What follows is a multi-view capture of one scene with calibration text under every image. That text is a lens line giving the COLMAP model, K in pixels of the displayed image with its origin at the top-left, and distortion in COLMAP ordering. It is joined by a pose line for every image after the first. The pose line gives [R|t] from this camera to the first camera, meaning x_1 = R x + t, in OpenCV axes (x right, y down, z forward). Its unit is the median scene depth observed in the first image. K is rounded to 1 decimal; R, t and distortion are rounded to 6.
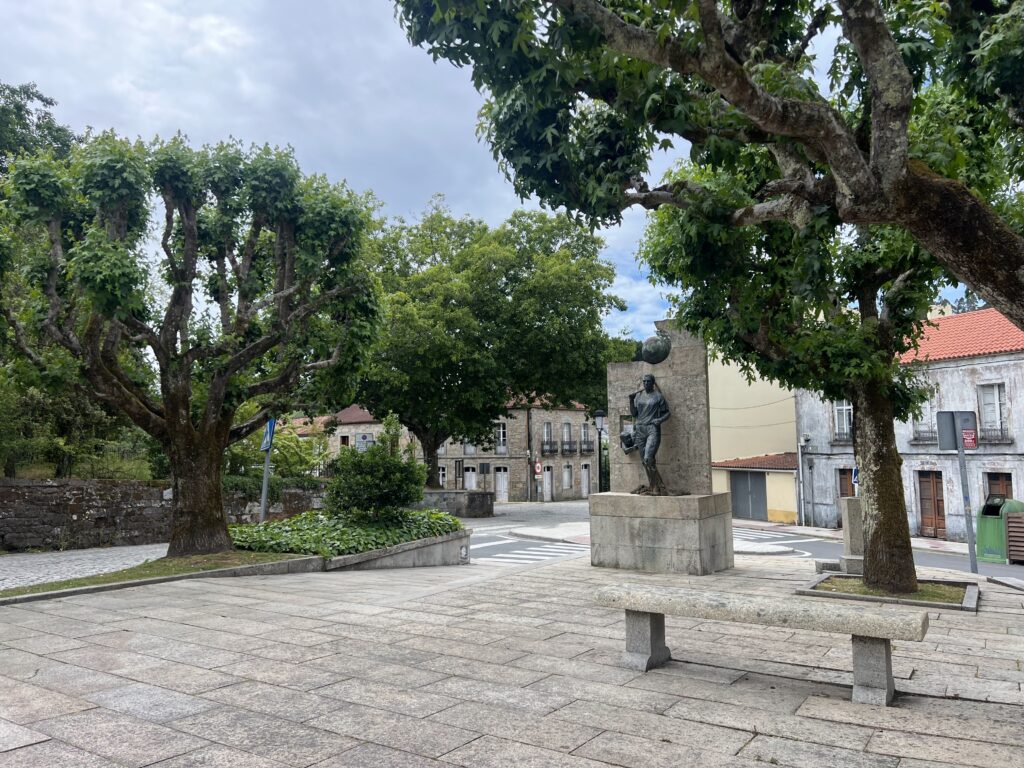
lens RADIAL K [[764.0, 0, 512.3], [0, 764.0, 381.4], [0, 0, 1]] dist [0.034644, -0.009786]
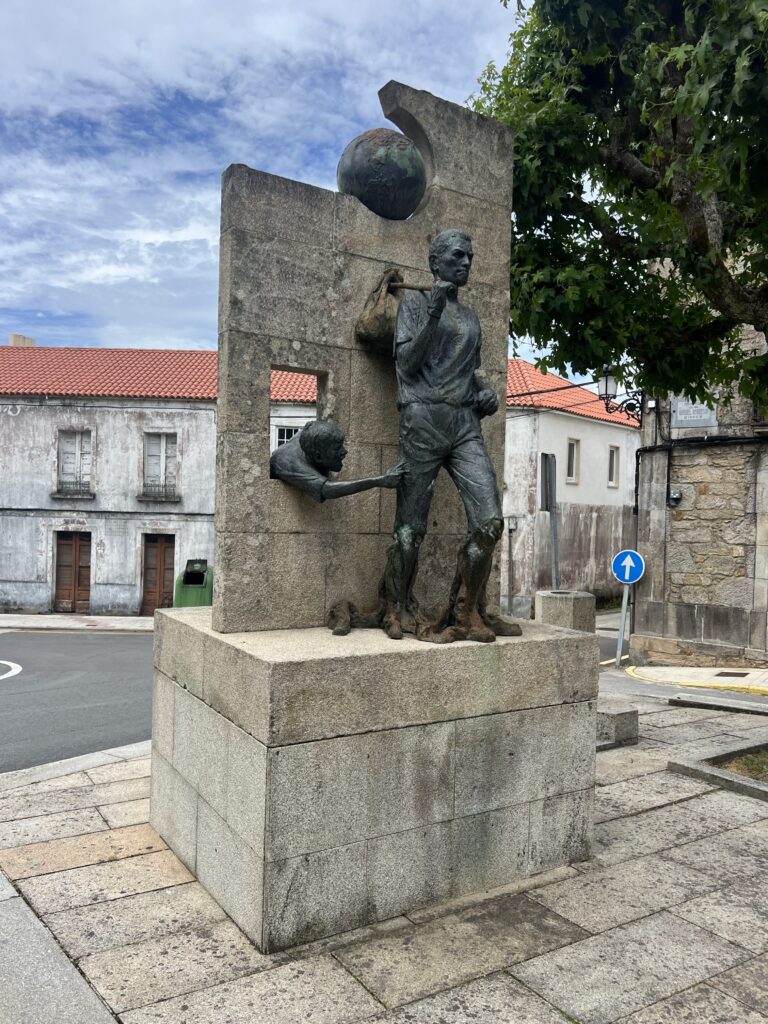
lens RADIAL K [[764.0, 0, 384.9], [0, 764.0, 517.8], [0, 0, 1]] dist [0.034644, -0.009786]
pose [[0.436333, 0.018082, 0.899603, -0.045222], [-0.111968, 0.993118, 0.034345, 0.040180], [-0.892791, -0.115713, 0.435355, 0.385683]]
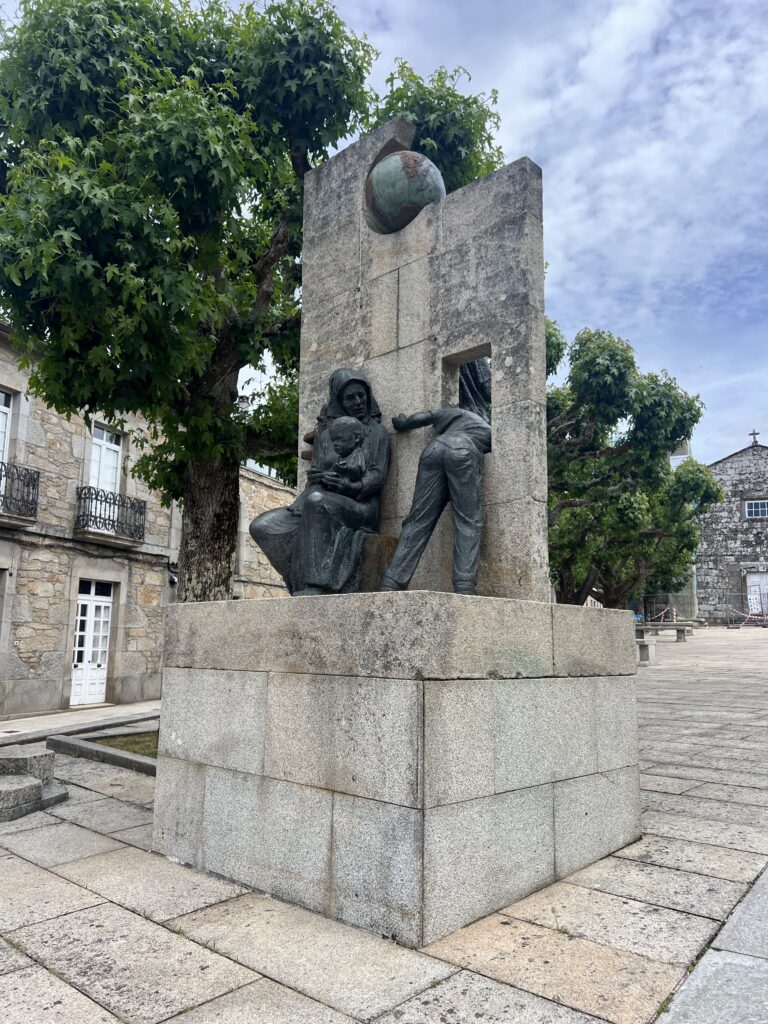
lens RADIAL K [[764.0, 0, 383.6], [0, 764.0, 518.9], [0, 0, 1]] dist [0.034644, -0.009786]
pose [[-0.978458, 0.033186, 0.203760, 0.067347], [-0.018132, 0.969366, -0.244950, 0.088219], [-0.205647, -0.243368, -0.947883, 0.608682]]
